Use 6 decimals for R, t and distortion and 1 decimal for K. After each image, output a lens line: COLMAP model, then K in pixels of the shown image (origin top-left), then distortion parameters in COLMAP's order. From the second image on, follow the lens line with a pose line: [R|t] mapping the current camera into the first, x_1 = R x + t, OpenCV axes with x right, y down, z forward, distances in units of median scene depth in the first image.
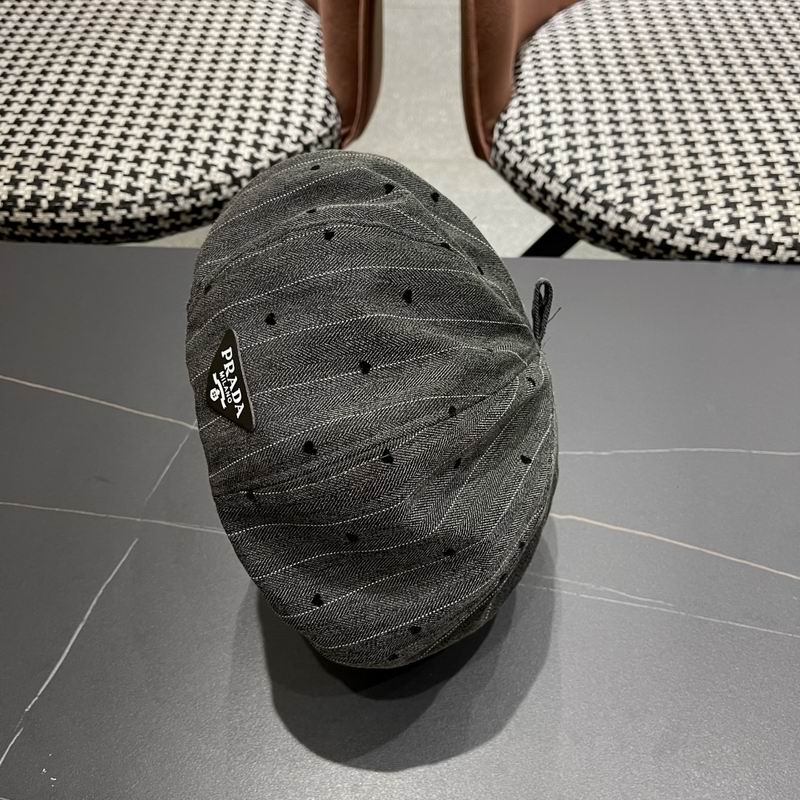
lens RADIAL K [[839.6, 0, 408.7], [0, 839.6, 412.2], [0, 0, 1]] dist [0.005845, 0.000000]
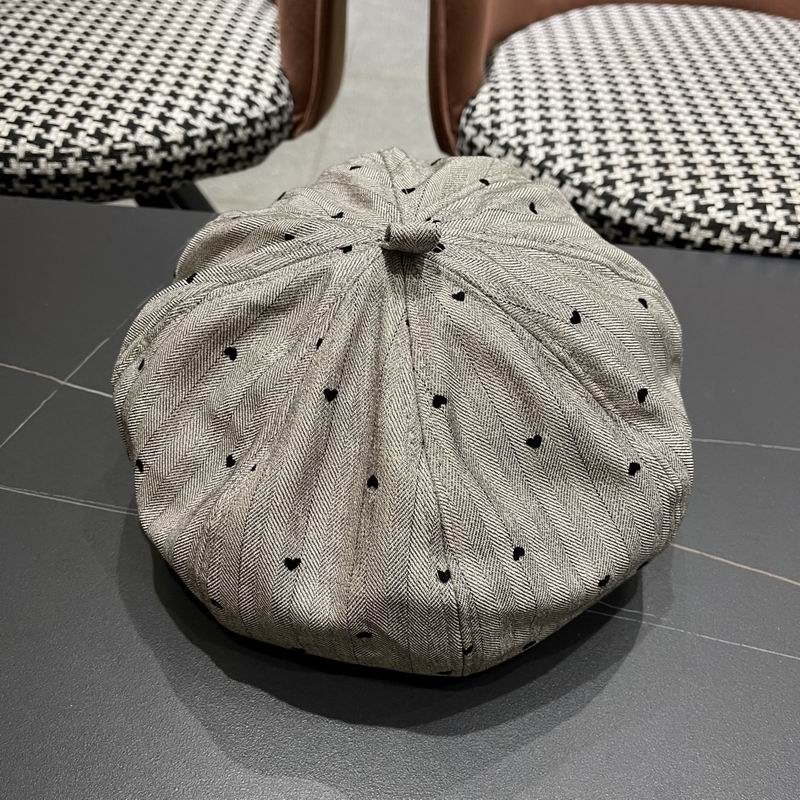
lens RADIAL K [[839.6, 0, 399.6], [0, 839.6, 410.1], [0, 0, 1]] dist [0.005845, 0.000000]
pose [[0.998149, 0.055007, 0.025931, 0.031756], [-0.051046, 0.989617, -0.134360, 0.105720], [-0.033053, 0.132788, 0.990593, 0.163966]]
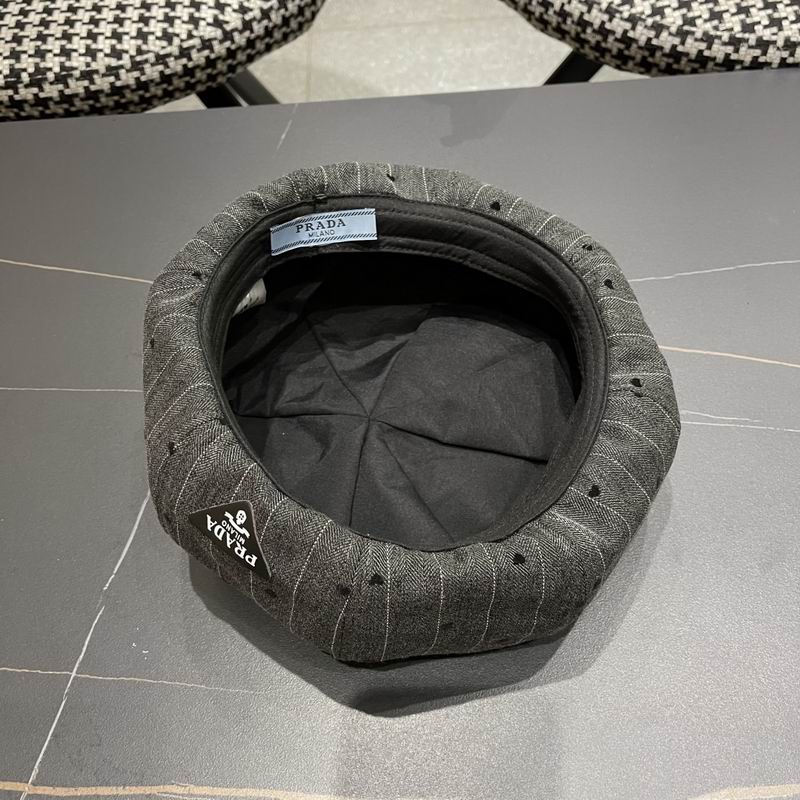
lens RADIAL K [[839.6, 0, 399.4], [0, 839.6, 413.9], [0, 0, 1]] dist [0.005845, 0.000000]
pose [[0.995279, -0.096901, 0.005389, -0.065314], [0.095681, 0.989014, 0.112679, 0.050285], [-0.016249, -0.111631, 0.993617, 0.038249]]
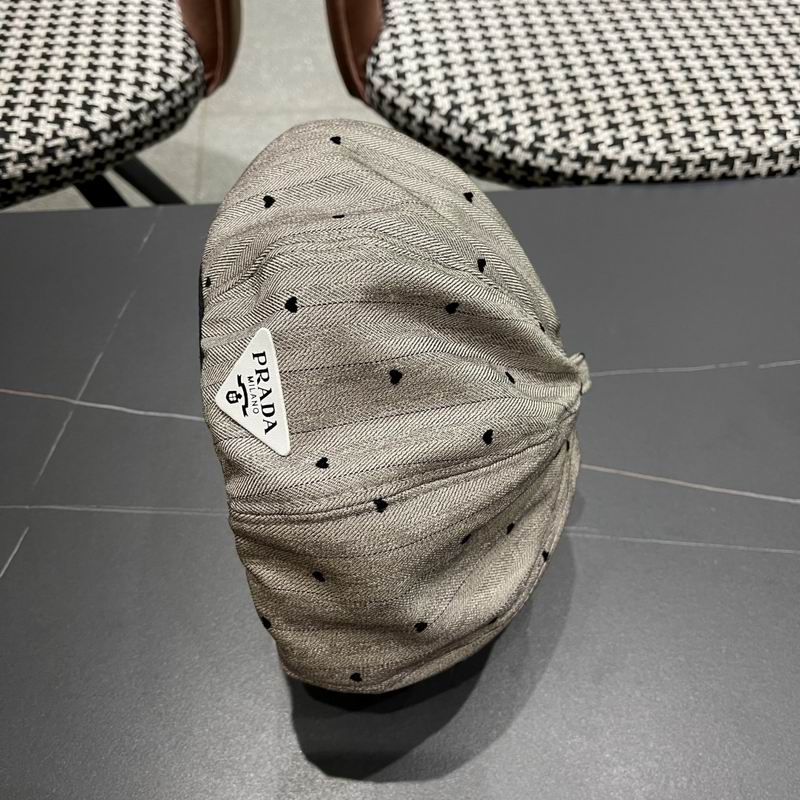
lens RADIAL K [[839.6, 0, 401.5], [0, 839.6, 412.9], [0, 0, 1]] dist [0.005845, 0.000000]
pose [[0.988395, -0.100922, 0.113539, -0.008308], [0.095688, 0.994122, 0.050655, 0.013483], [-0.117983, -0.039203, 0.992241, 0.033603]]
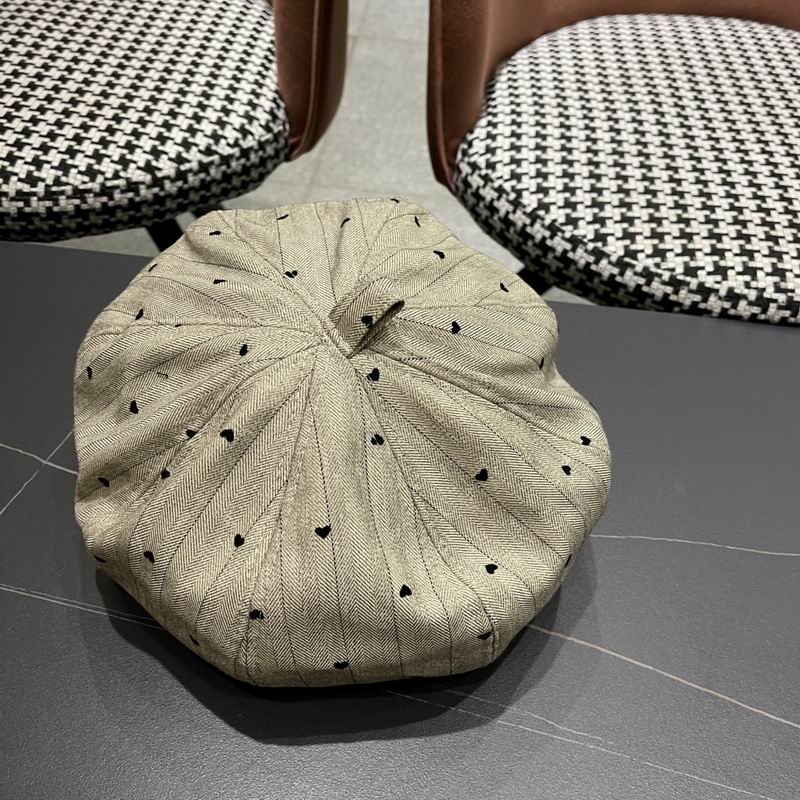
lens RADIAL K [[839.6, 0, 400.1], [0, 839.6, 405.2], [0, 0, 1]] dist [0.005845, 0.000000]
pose [[0.996757, 0.079752, 0.010713, 0.056766], [-0.078977, 0.995090, -0.059654, -0.011856], [-0.015418, 0.058615, 0.998162, 0.141441]]
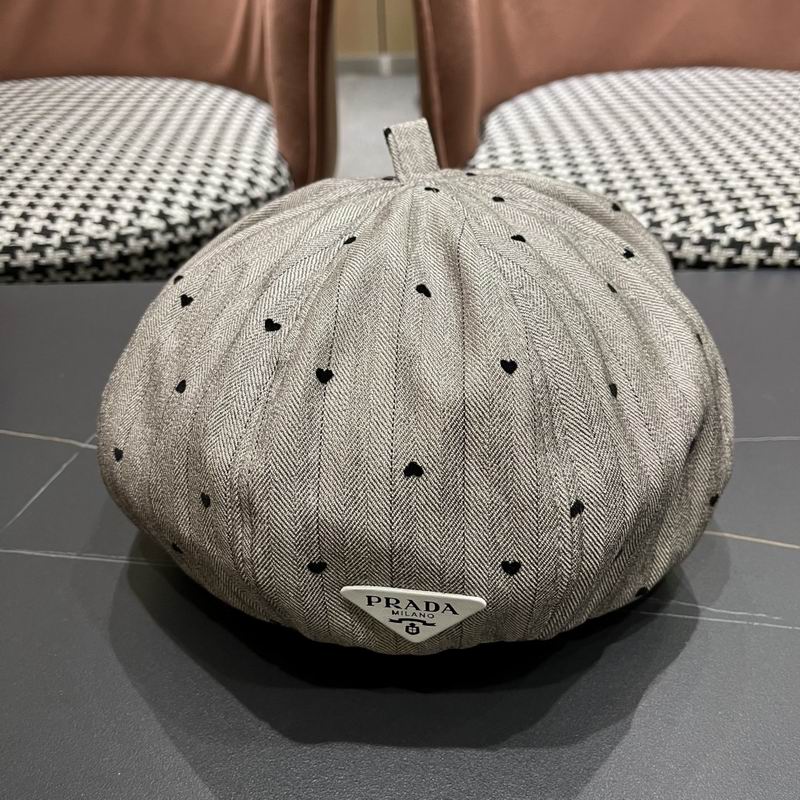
lens RADIAL K [[839.6, 0, 399.6], [0, 839.6, 406.8], [0, 0, 1]] dist [0.005845, 0.000000]
pose [[0.998986, -0.036496, 0.026358, 0.002060], [0.042425, 0.959067, -0.279984, 0.161911], [-0.015061, 0.280819, 0.959643, 0.215745]]
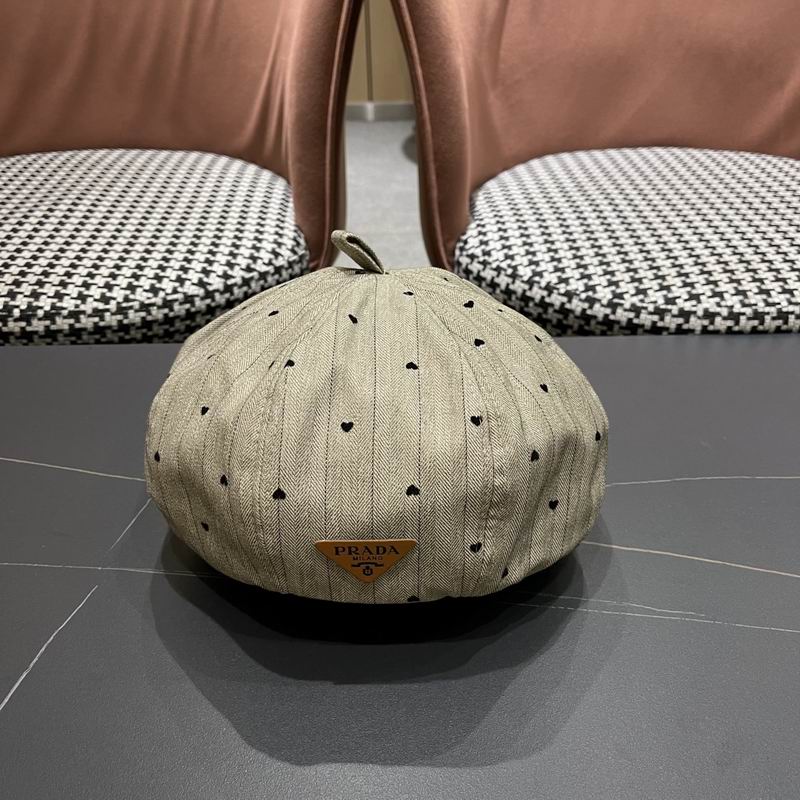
lens RADIAL K [[839.6, 0, 400.0], [0, 839.6, 394.5], [0, 0, 1]] dist [0.005845, 0.000000]
pose [[0.998050, -0.034992, 0.051689, -0.031178], [0.049802, 0.945608, -0.321473, 0.186128], [-0.037629, 0.323421, 0.945507, 0.064184]]
